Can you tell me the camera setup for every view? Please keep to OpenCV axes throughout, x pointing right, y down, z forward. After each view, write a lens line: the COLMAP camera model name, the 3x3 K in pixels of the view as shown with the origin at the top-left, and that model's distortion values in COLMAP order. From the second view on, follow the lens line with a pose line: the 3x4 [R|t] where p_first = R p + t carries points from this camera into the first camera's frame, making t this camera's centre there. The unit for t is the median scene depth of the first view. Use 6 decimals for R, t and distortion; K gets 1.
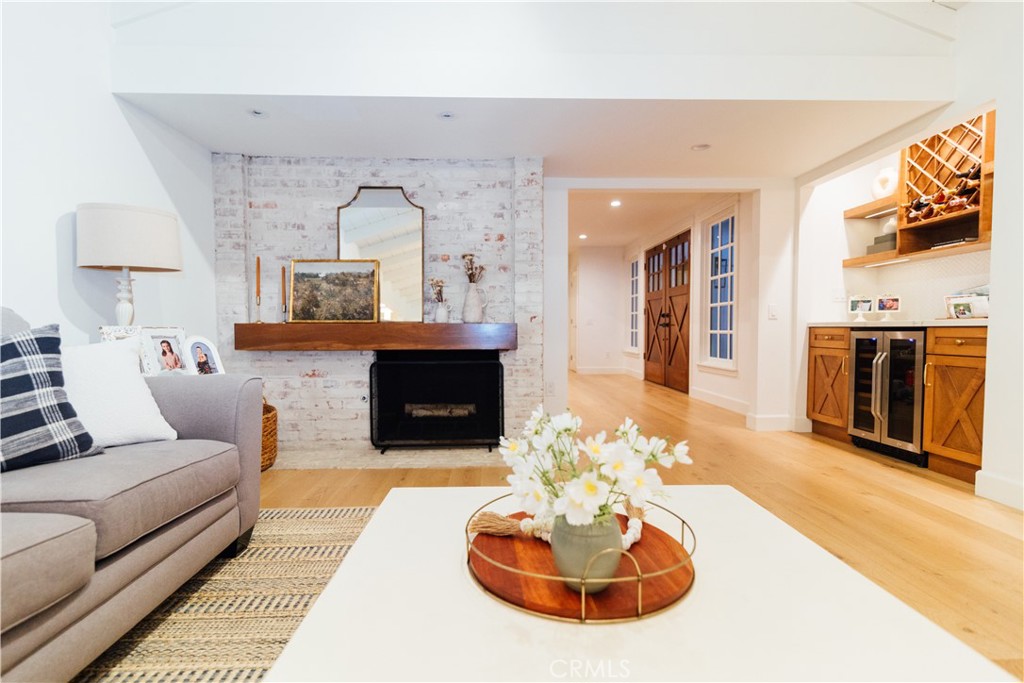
lens RADIAL K [[478.4, 0, 511.1], [0, 478.4, 347.5], [0, 0, 1]] dist [-0.001399, -0.000226]
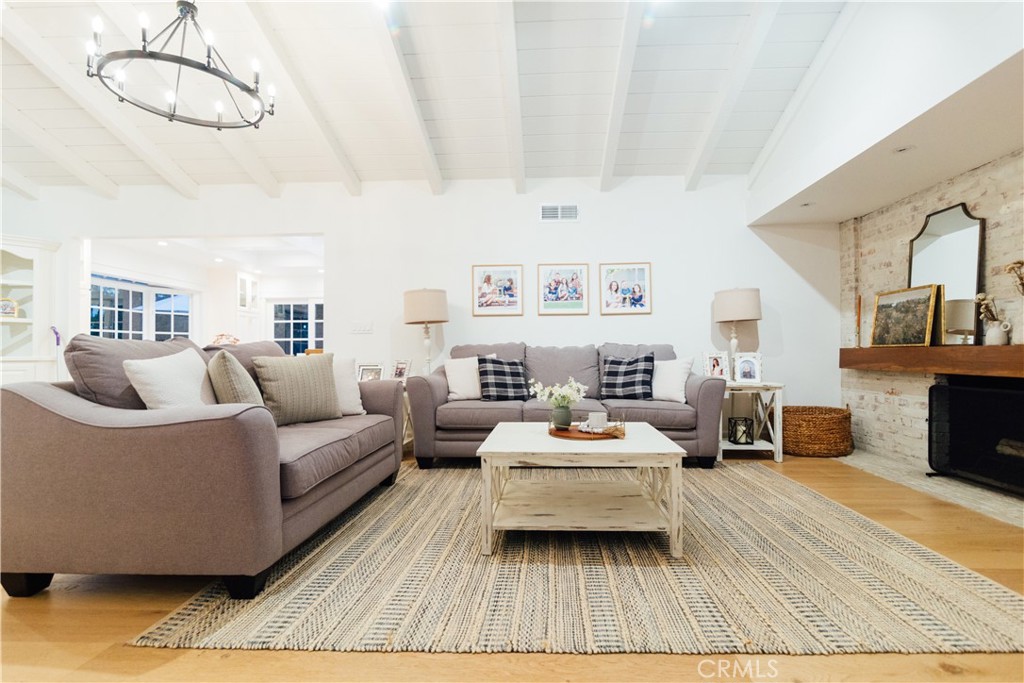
lens RADIAL K [[478.4, 0, 511.1], [0, 478.4, 347.5], [0, 0, 1]] dist [-0.001399, -0.000226]
pose [[-0.107558, -0.011424, -0.994133, 0.815561], [-0.034017, 0.999391, -0.007804, -0.010701], [0.993617, 0.032978, -0.107881, 0.223267]]
